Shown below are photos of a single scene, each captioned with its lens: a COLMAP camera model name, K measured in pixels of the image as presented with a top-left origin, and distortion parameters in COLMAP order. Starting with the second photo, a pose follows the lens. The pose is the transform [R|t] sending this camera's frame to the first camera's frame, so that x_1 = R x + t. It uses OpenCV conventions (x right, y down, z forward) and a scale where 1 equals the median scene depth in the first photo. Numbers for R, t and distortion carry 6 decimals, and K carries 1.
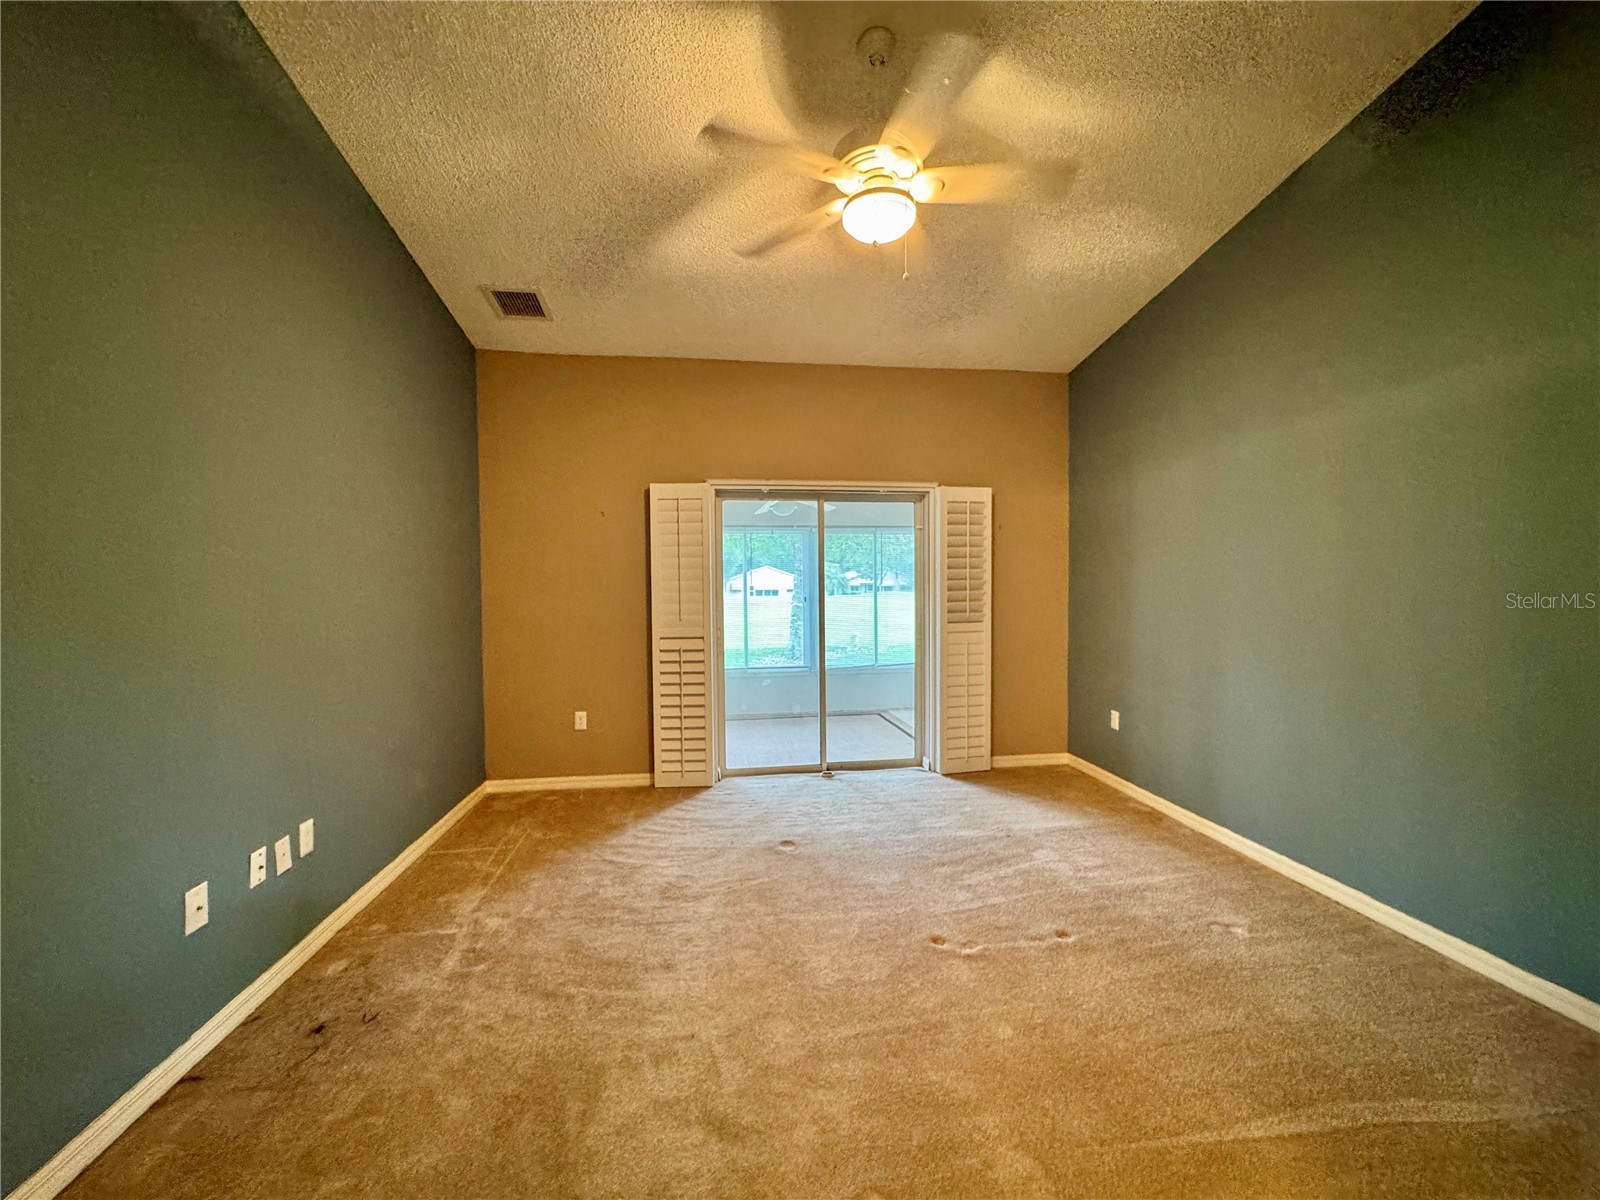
lens RADIAL K [[640.9, 0, 800.0], [0, 640.9, 600.0], [0, 0, 1]] dist [-0.001441, -0.000098]
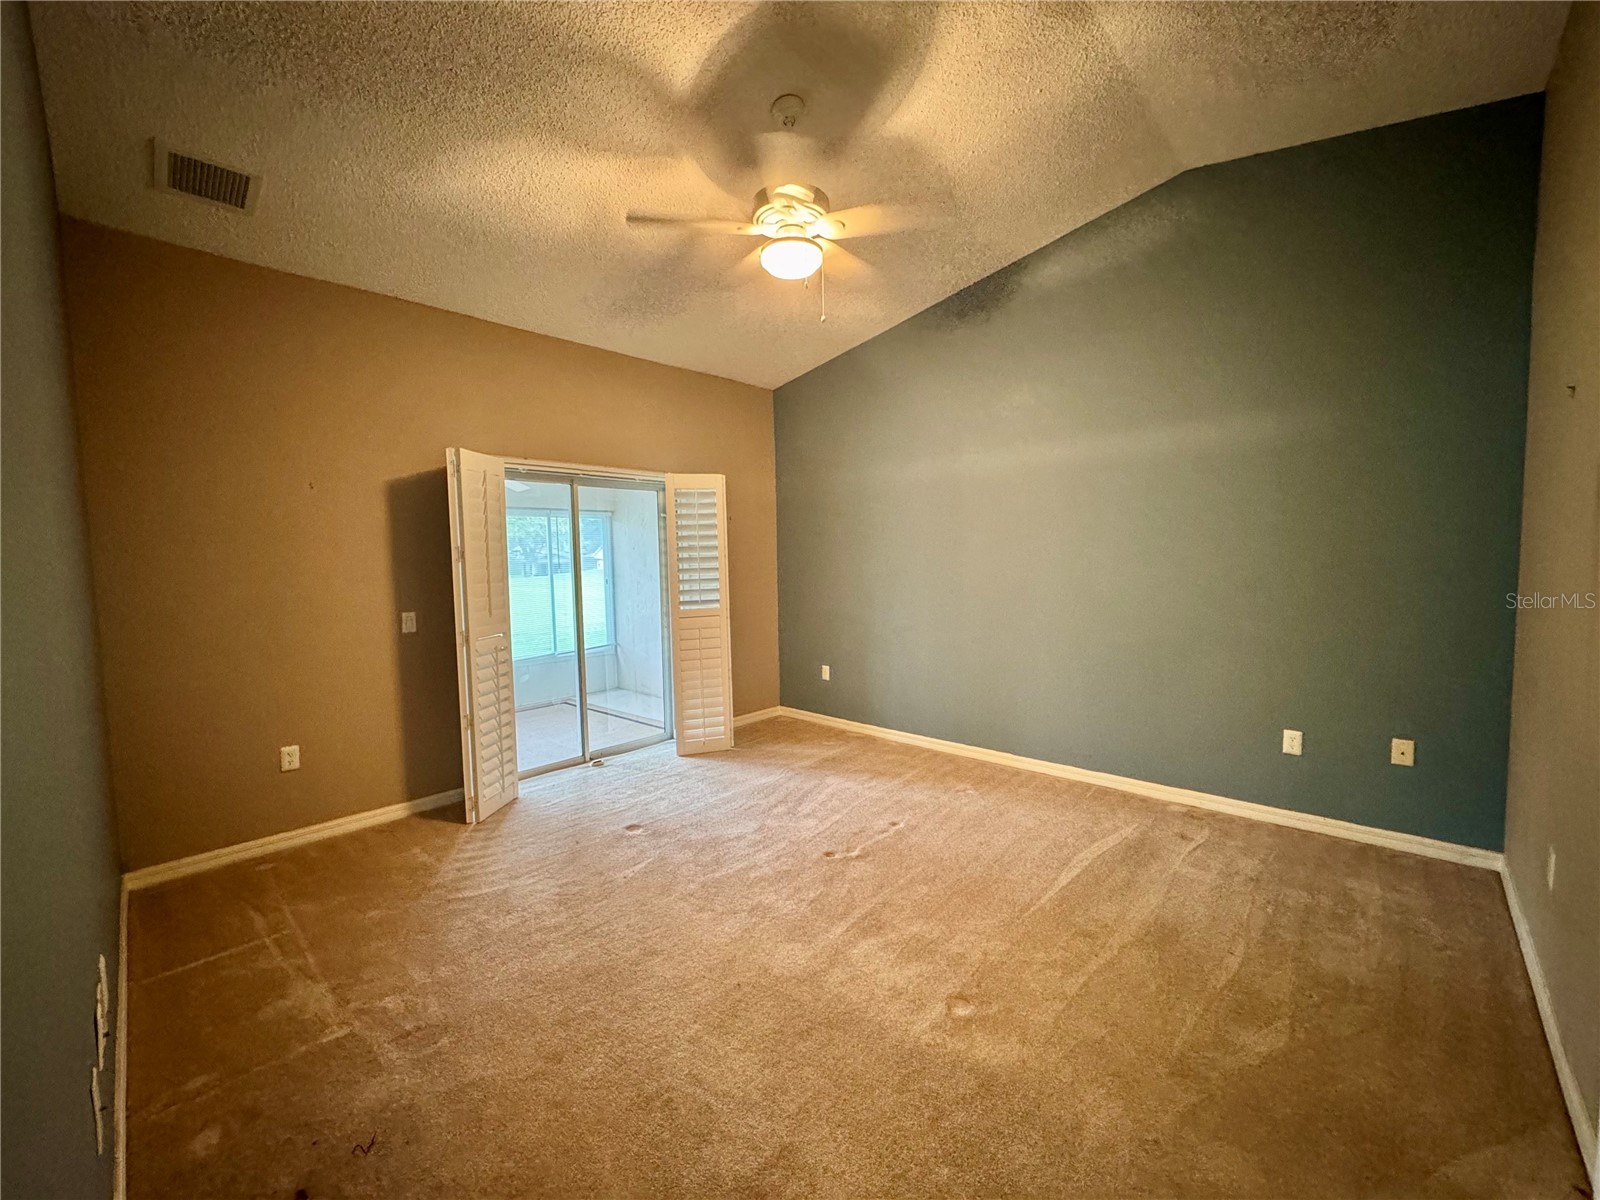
lens RADIAL K [[640.9, 0, 800.0], [0, 640.9, 600.0], [0, 0, 1]] dist [-0.001441, -0.000098]
pose [[0.781163, -0.049046, 0.622398, -0.364168], [0.030549, 0.998718, 0.040359, -0.011460], [-0.623580, -0.012514, 0.781660, 0.038077]]
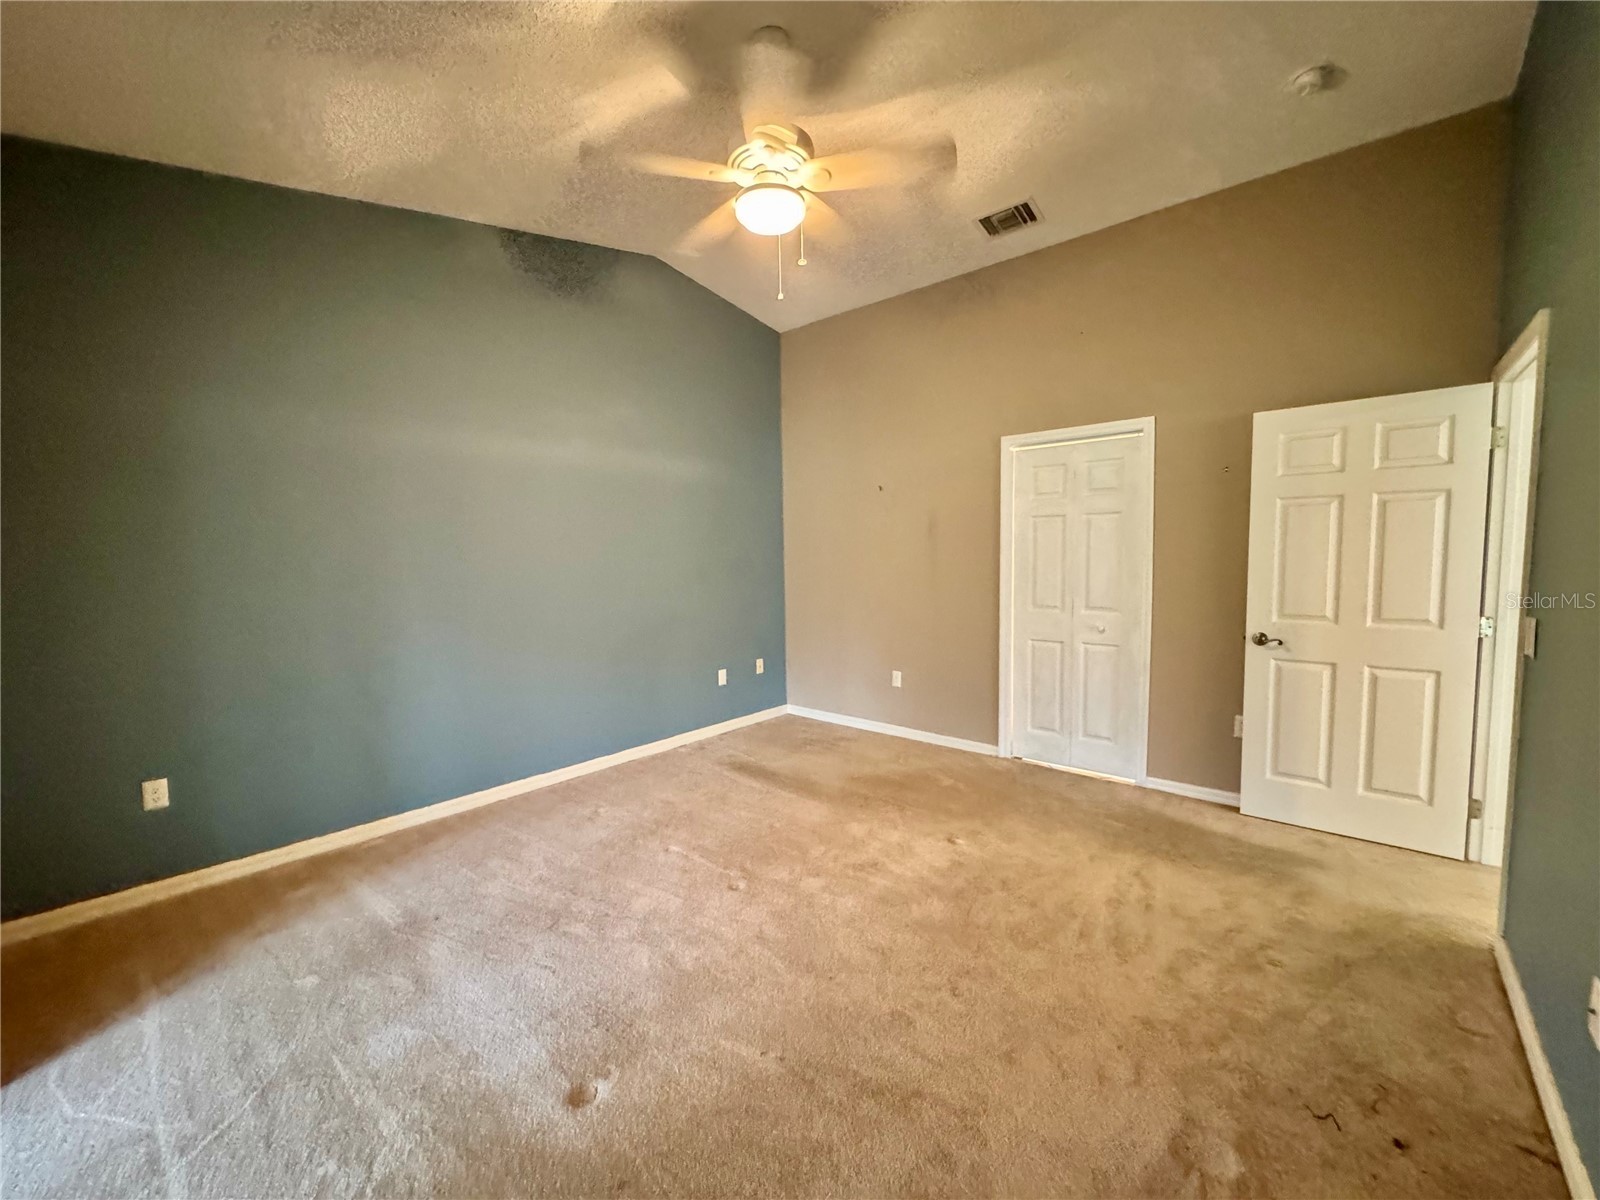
lens RADIAL K [[636.4, 0, 775.3], [0, 636.4, 606.1], [0, 0, 1]] dist [0.000427, 0.000065]
pose [[-0.632731, -0.032895, 0.773673, -0.399411], [0.053785, 0.994818, 0.086285, -0.018756], [-0.772502, 0.096207, -0.627683, 0.981898]]
